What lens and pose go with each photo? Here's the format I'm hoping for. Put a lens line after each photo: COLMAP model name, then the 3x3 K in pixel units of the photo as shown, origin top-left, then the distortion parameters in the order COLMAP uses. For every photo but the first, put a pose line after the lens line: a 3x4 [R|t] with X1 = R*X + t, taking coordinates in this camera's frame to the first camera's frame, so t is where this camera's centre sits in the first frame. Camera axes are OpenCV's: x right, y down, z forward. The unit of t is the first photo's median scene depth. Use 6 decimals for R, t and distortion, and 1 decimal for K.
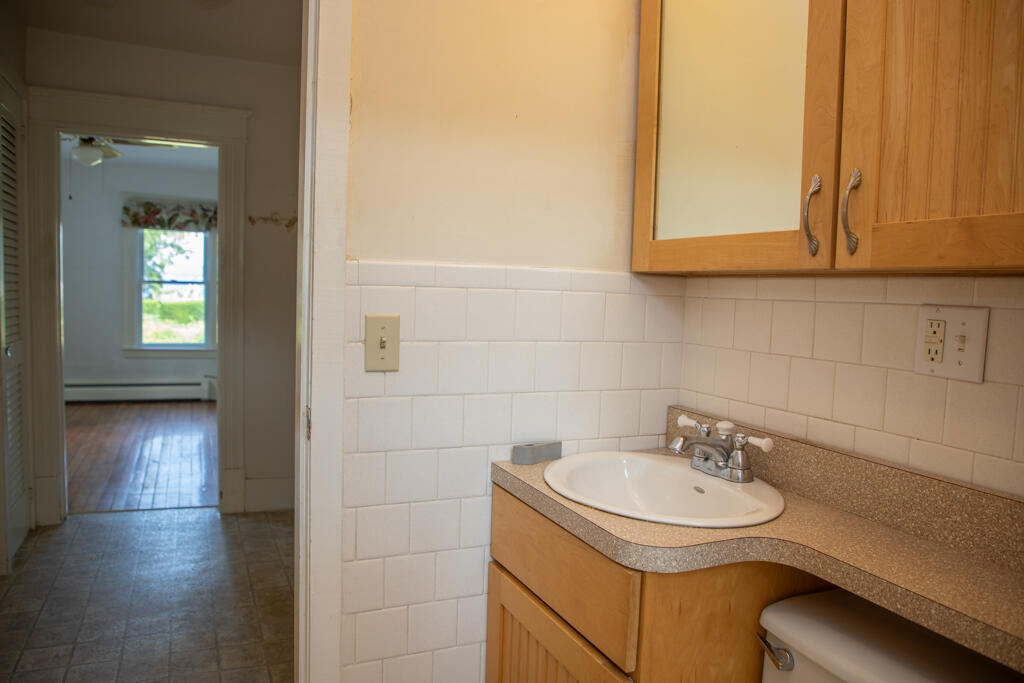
lens RADIAL K [[723.0, 0, 512.0], [0, 723.0, 341.5], [0, 0, 1]] dist [-0.002851, -0.001961]
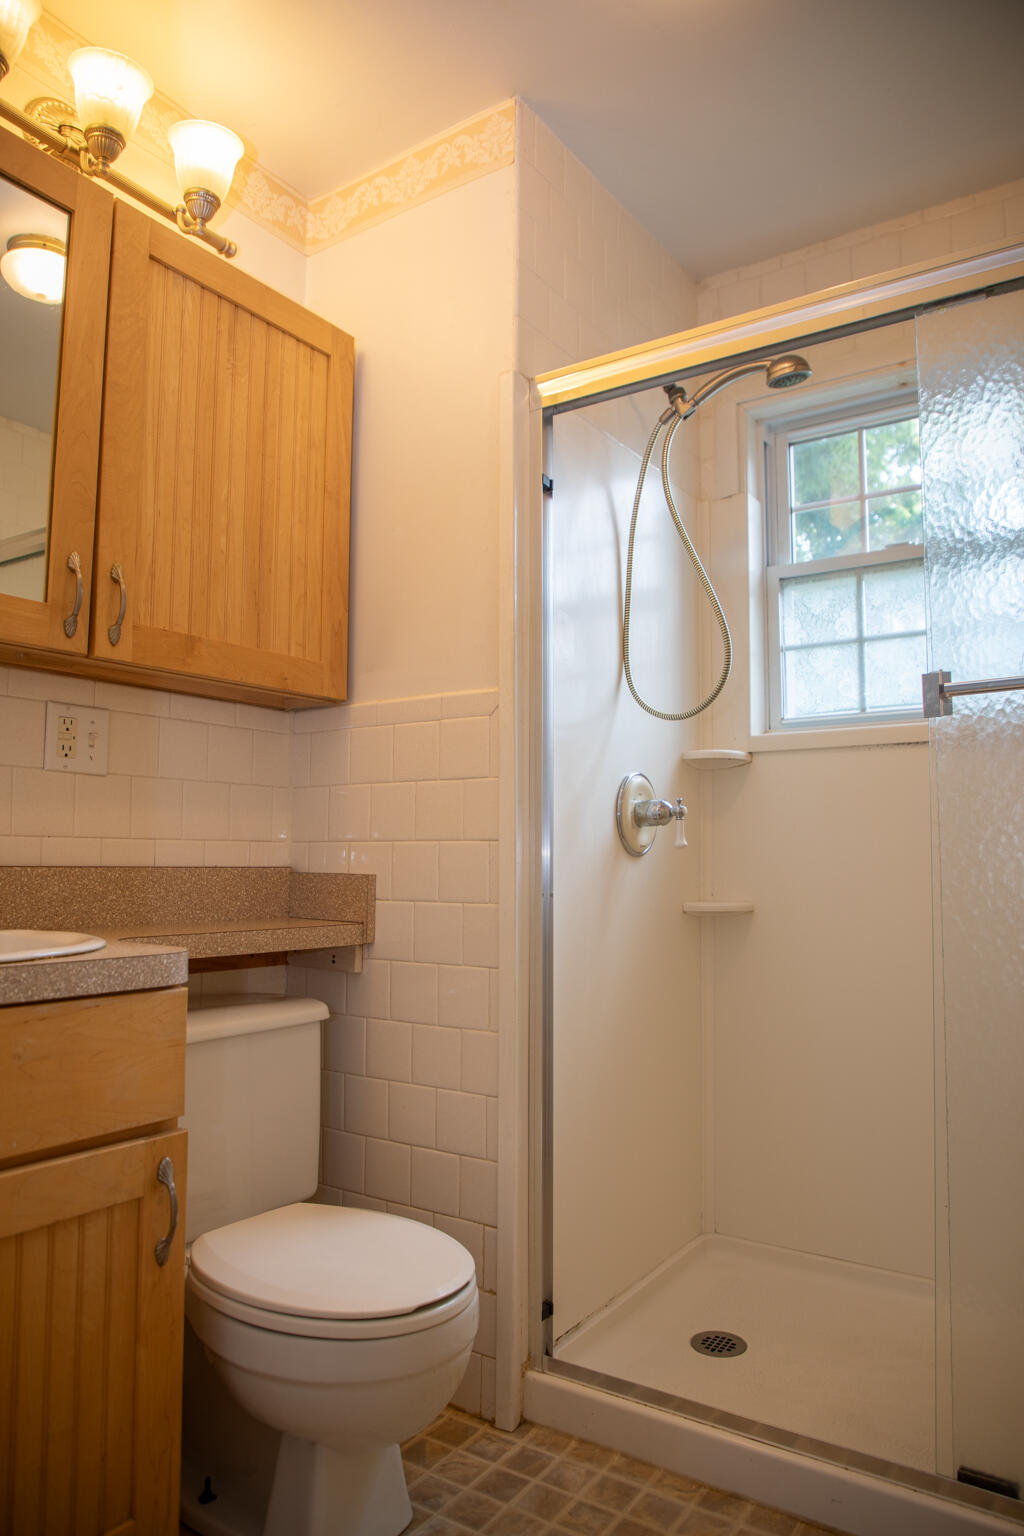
lens RADIAL K [[1084.5, 0, 512.0], [0, 1084.5, 768.0], [0, 0, 1]] dist [-0.002851, -0.001961]
pose [[-0.524423, 0.042190, 0.850412, -1.070300], [0.040050, 0.998888, -0.024858, 0.107548], [-0.850516, 0.021023, -0.525529, 1.282565]]
